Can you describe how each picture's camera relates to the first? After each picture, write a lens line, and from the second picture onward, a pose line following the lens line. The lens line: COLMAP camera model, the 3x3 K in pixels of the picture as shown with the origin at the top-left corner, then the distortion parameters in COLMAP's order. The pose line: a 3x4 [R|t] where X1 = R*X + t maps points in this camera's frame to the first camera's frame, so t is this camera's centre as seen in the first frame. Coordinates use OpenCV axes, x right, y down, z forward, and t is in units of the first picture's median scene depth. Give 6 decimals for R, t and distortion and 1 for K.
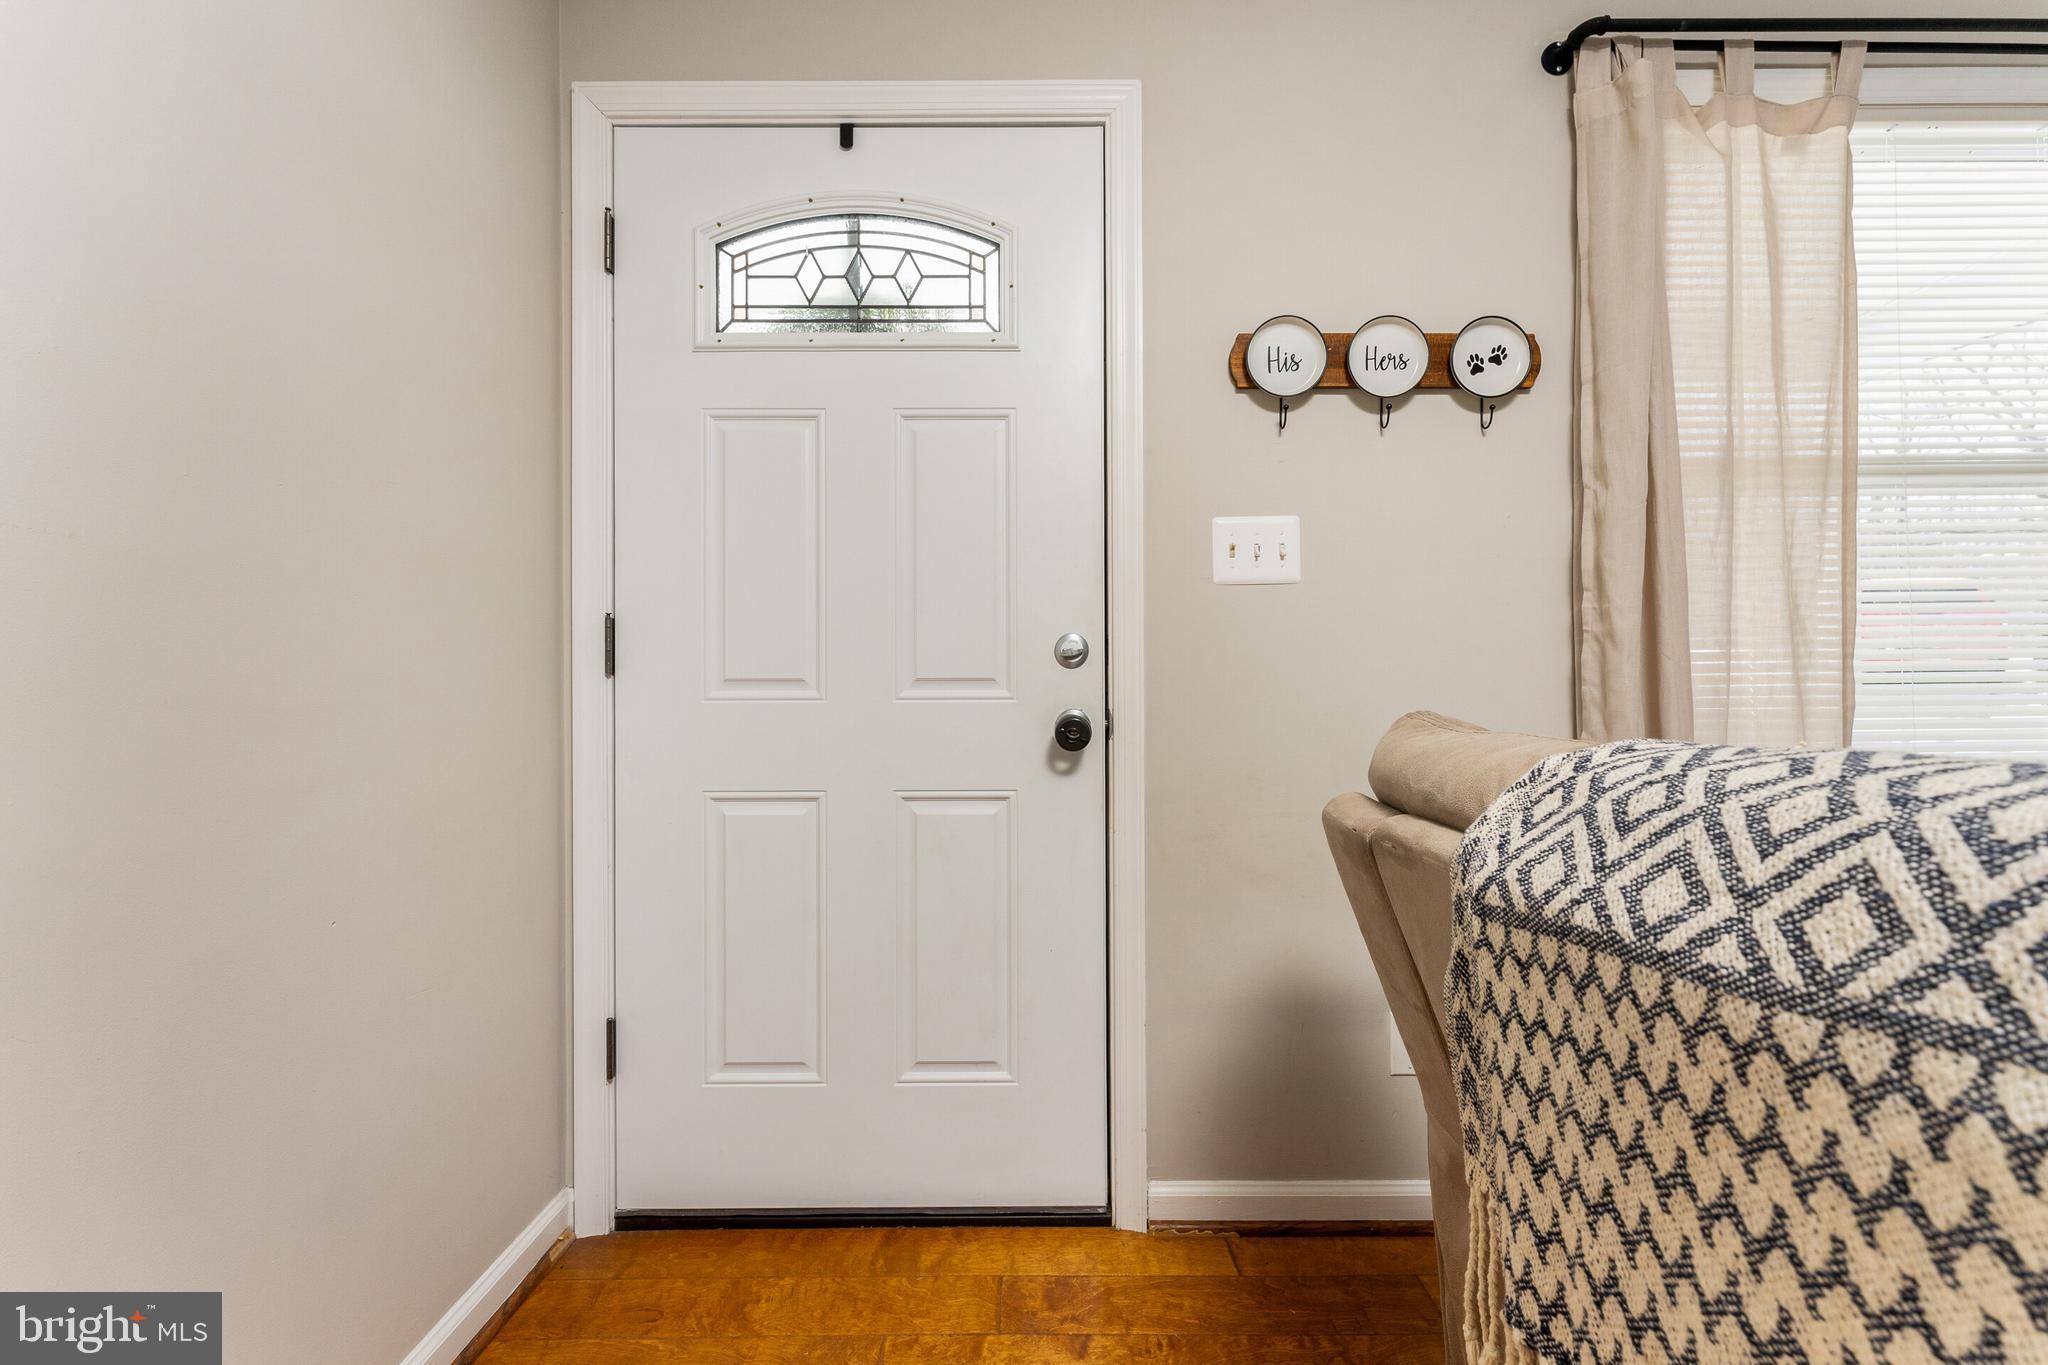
lens RADIAL K [[815.1, 0, 1027.2], [0, 815.1, 684.3], [0, 0, 1]] dist [0.000722, 0.000038]
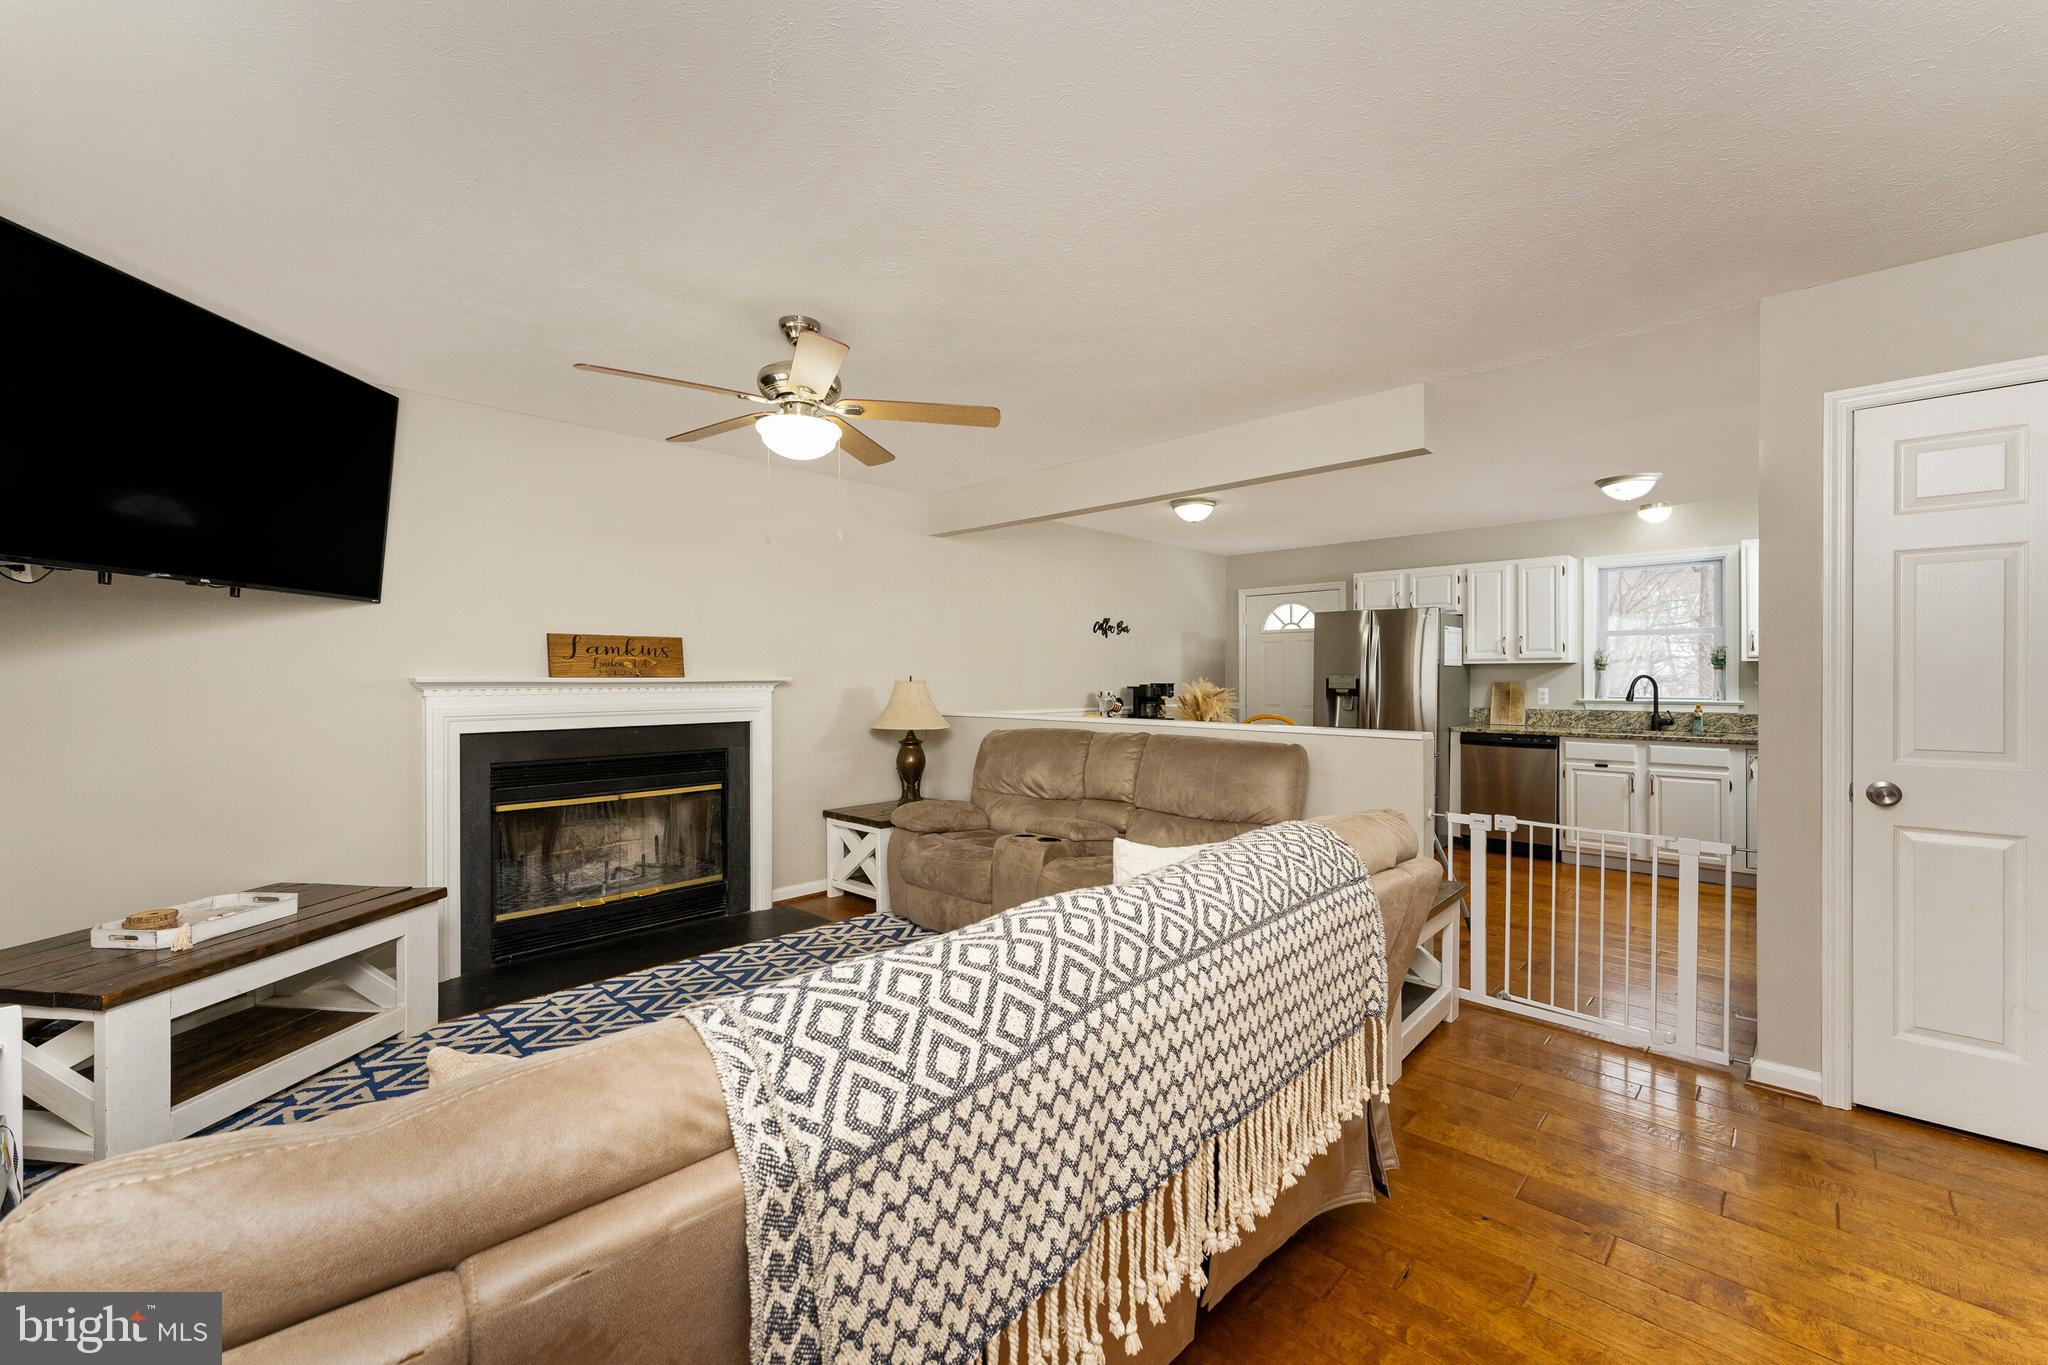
lens RADIAL K [[815.1, 0, 1027.2], [0, 815.1, 684.3], [0, 0, 1]] dist [0.000722, 0.000038]
pose [[-0.708847, -0.003960, 0.705351, -0.695471], [0.005151, 0.999929, 0.010791, -0.653612], [-0.705343, 0.011282, -0.708776, 2.285312]]
